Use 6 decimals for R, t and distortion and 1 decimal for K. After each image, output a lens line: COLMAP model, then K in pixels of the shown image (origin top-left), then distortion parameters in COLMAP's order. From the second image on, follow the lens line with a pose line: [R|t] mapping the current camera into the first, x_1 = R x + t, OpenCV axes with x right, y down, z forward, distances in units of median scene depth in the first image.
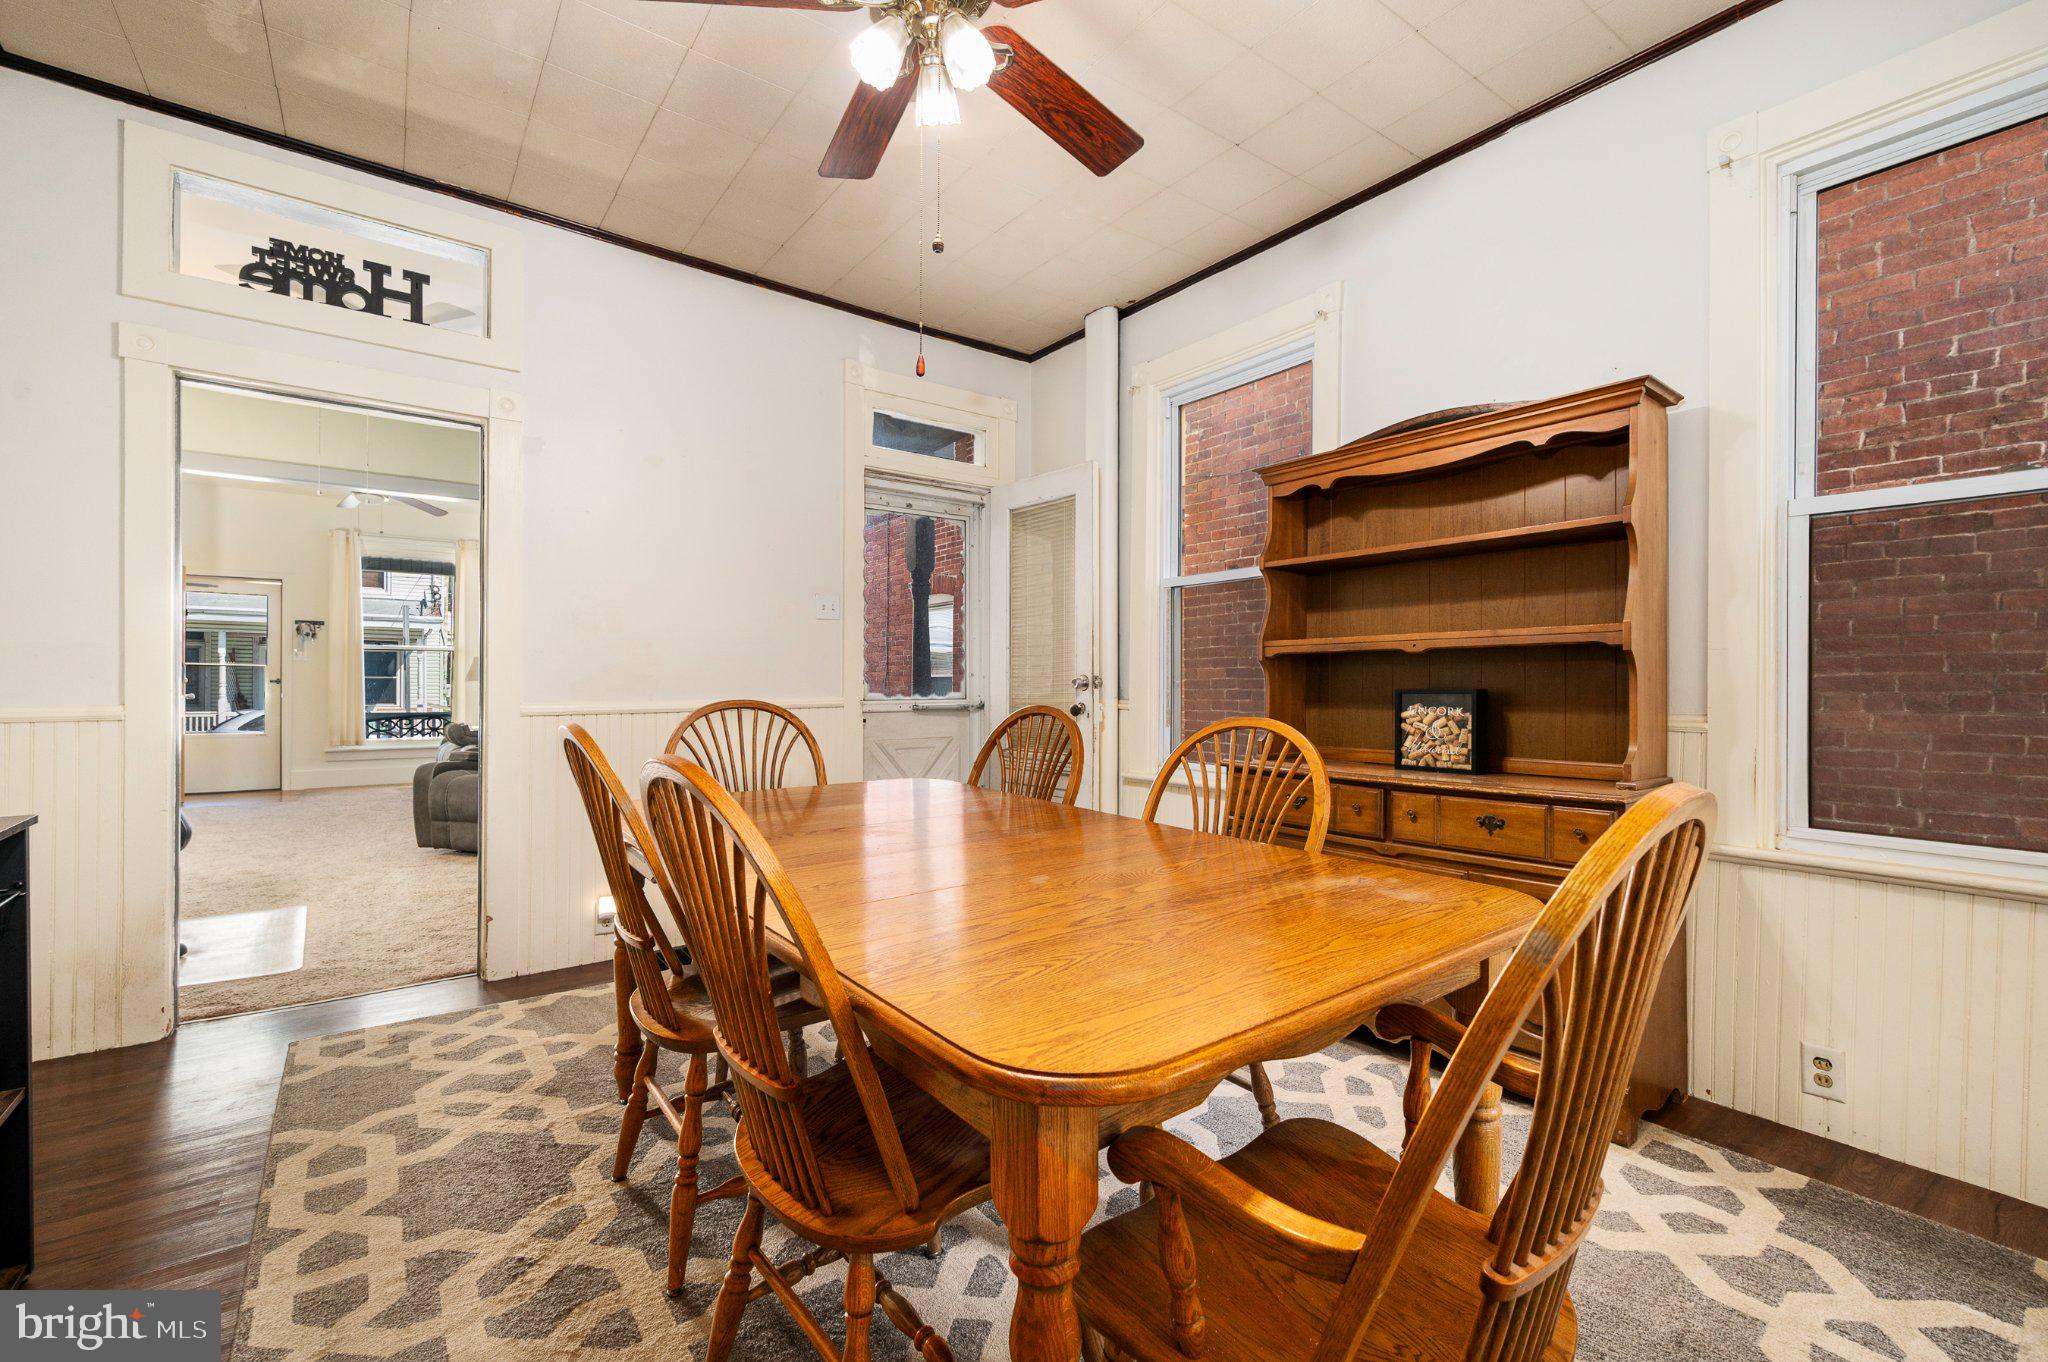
lens RADIAL K [[867.2, 0, 1072.5], [0, 867.2, 683.6], [0, 0, 1]] dist [-0.000643, -0.000150]
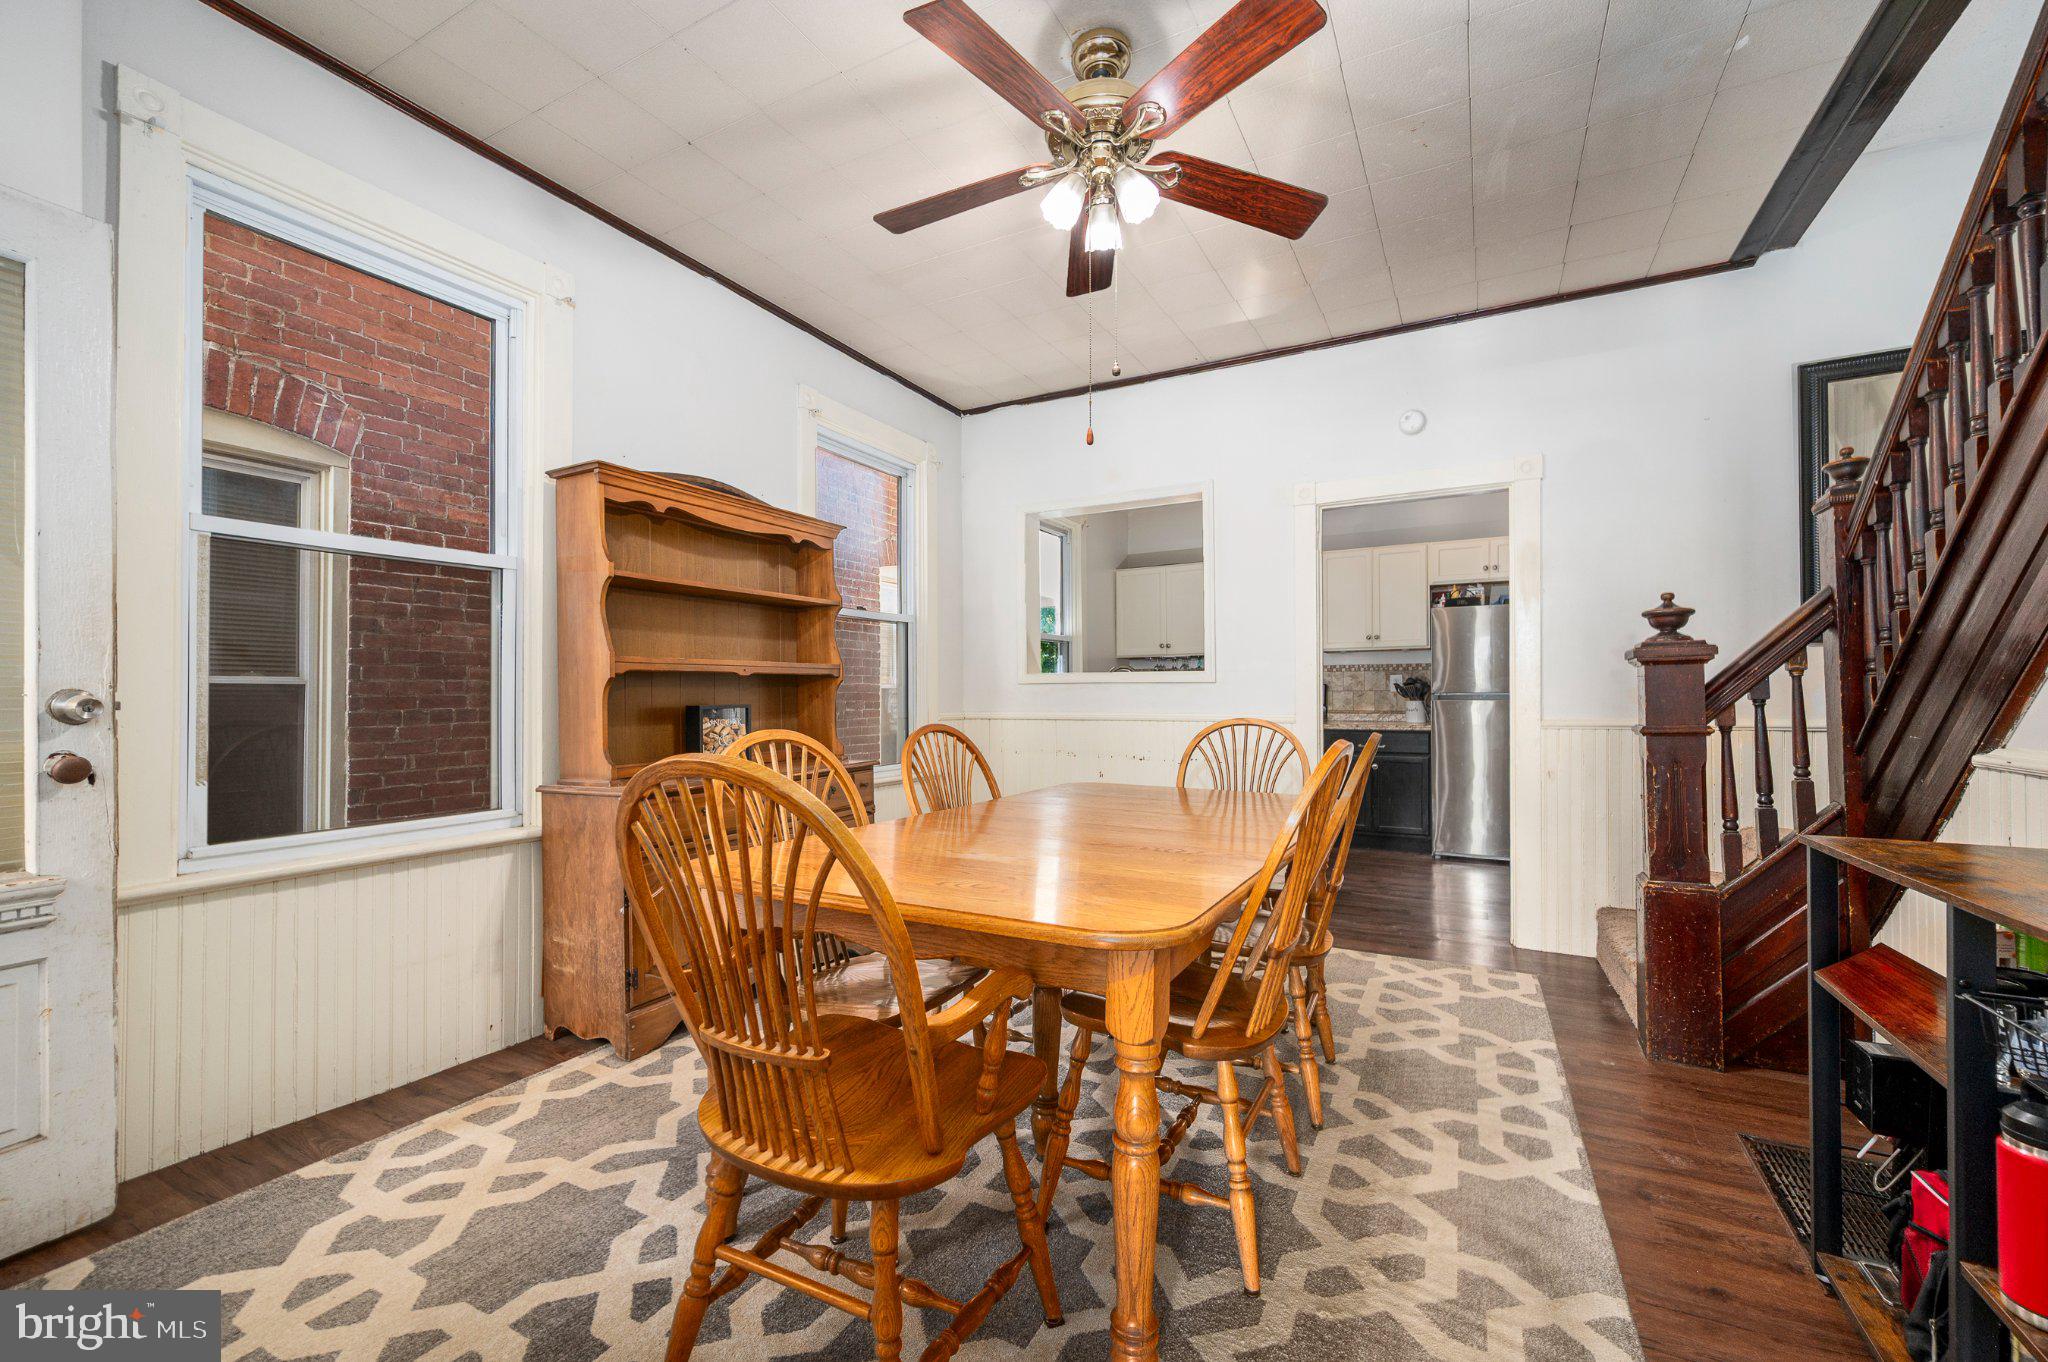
lens RADIAL K [[820.4, 0, 1018.5], [0, 820.4, 685.0], [0, 0, 1]] dist [0.003708, 0.000142]
pose [[-0.372228, 0.009497, 0.928093, -1.413889], [0.002957, 0.999955, -0.009046, -0.016070], [-0.928137, -0.000623, -0.372239, 1.775067]]
